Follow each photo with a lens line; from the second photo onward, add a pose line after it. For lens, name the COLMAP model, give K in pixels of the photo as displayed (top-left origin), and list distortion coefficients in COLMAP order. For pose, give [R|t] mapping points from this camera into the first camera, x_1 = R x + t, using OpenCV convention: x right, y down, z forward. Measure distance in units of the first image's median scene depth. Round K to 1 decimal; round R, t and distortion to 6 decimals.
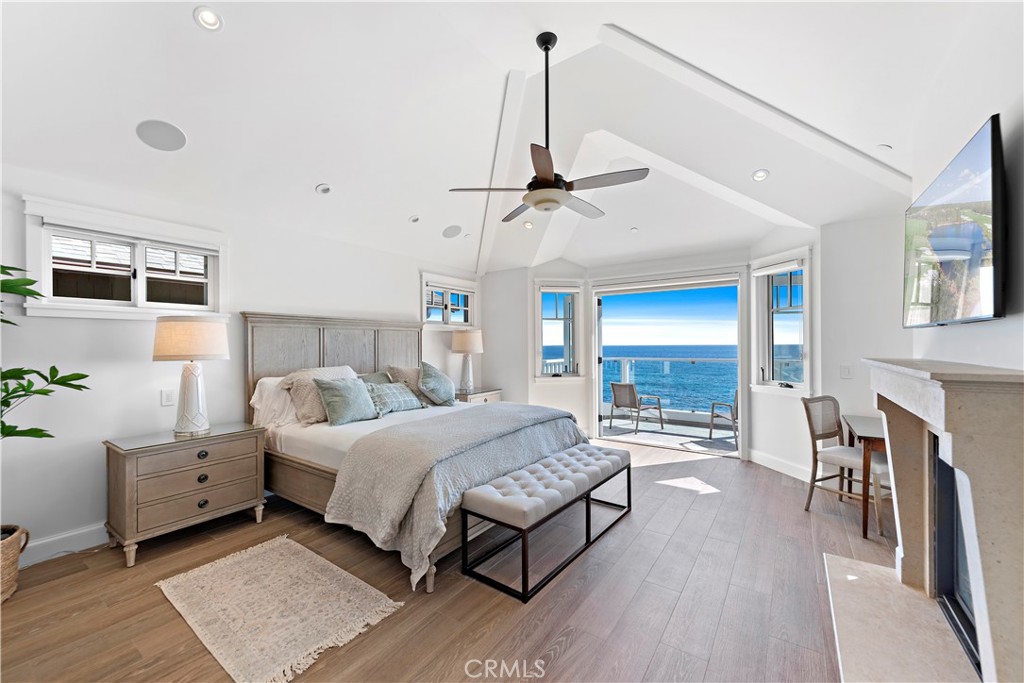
lens RADIAL K [[408.5, 0, 510.0], [0, 408.5, 343.5], [0, 0, 1]] dist [0.011536, -0.002951]
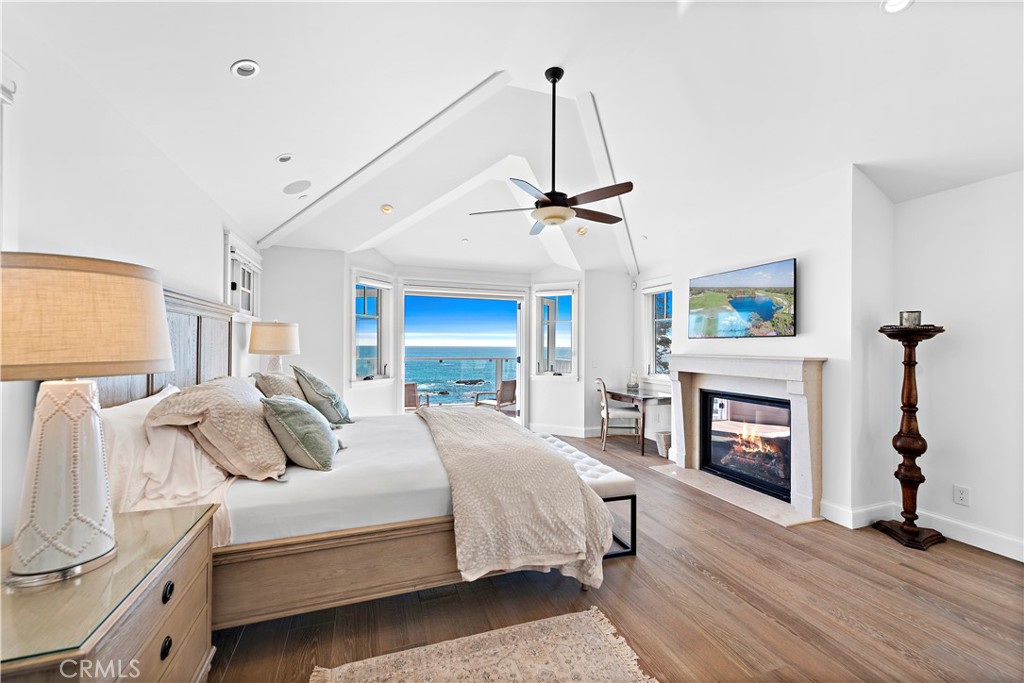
lens RADIAL K [[408.5, 0, 513.6], [0, 408.5, 344.1], [0, 0, 1]] dist [0.011536, -0.002951]
pose [[0.564630, 0.011751, 0.825261, -0.566014], [-0.012361, 0.999907, -0.005781, 0.005436], [-0.825252, -0.006937, 0.564722, 0.289754]]
